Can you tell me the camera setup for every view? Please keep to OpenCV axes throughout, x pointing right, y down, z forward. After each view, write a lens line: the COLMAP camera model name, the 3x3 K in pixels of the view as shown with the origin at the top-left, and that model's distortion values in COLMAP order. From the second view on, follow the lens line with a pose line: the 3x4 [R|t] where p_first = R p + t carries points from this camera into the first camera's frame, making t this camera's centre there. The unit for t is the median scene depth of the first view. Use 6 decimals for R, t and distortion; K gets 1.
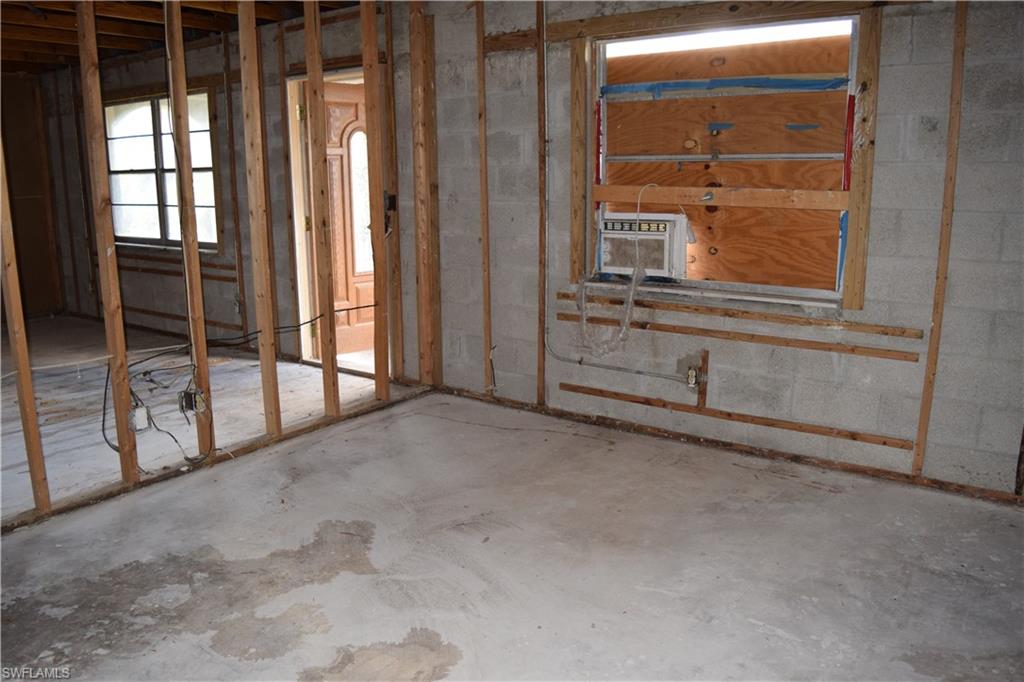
lens RADIAL K [[803.6, 0, 509.5], [0, 803.6, 344.2], [0, 0, 1]] dist [-0.090296, 0.017133]
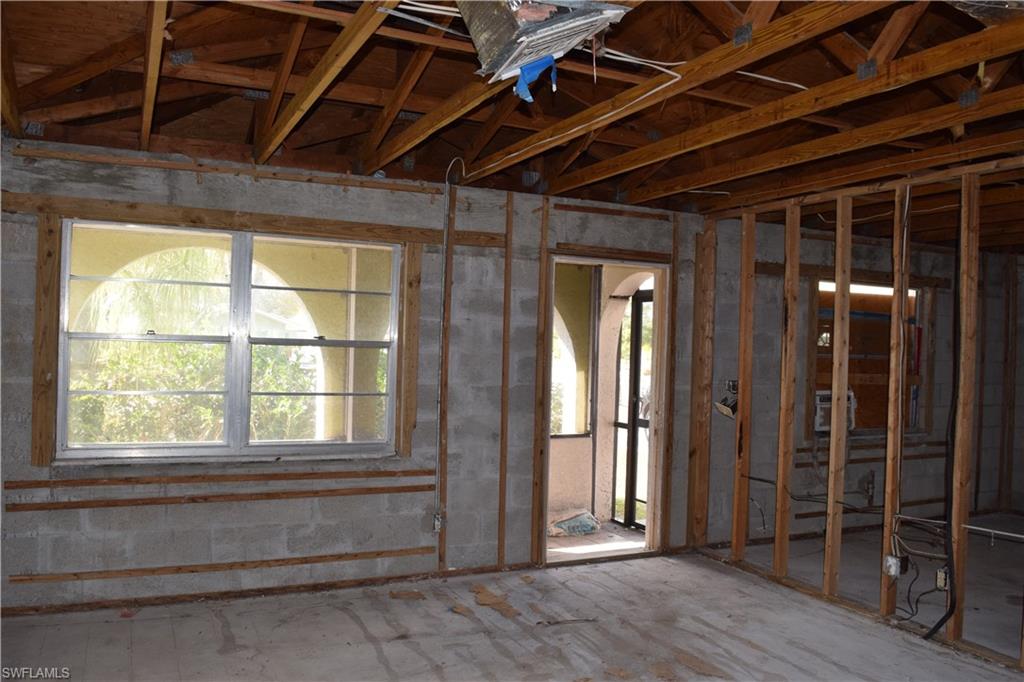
lens RADIAL K [[803.6, 0, 508.8], [0, 803.6, 342.9], [0, 0, 1]] dist [-0.090296, 0.017133]
pose [[0.472175, 0.021821, 0.881235, -1.115500], [0.151588, 0.982791, -0.105558, -0.139936], [-0.868373, 0.183426, 0.460741, 0.612830]]
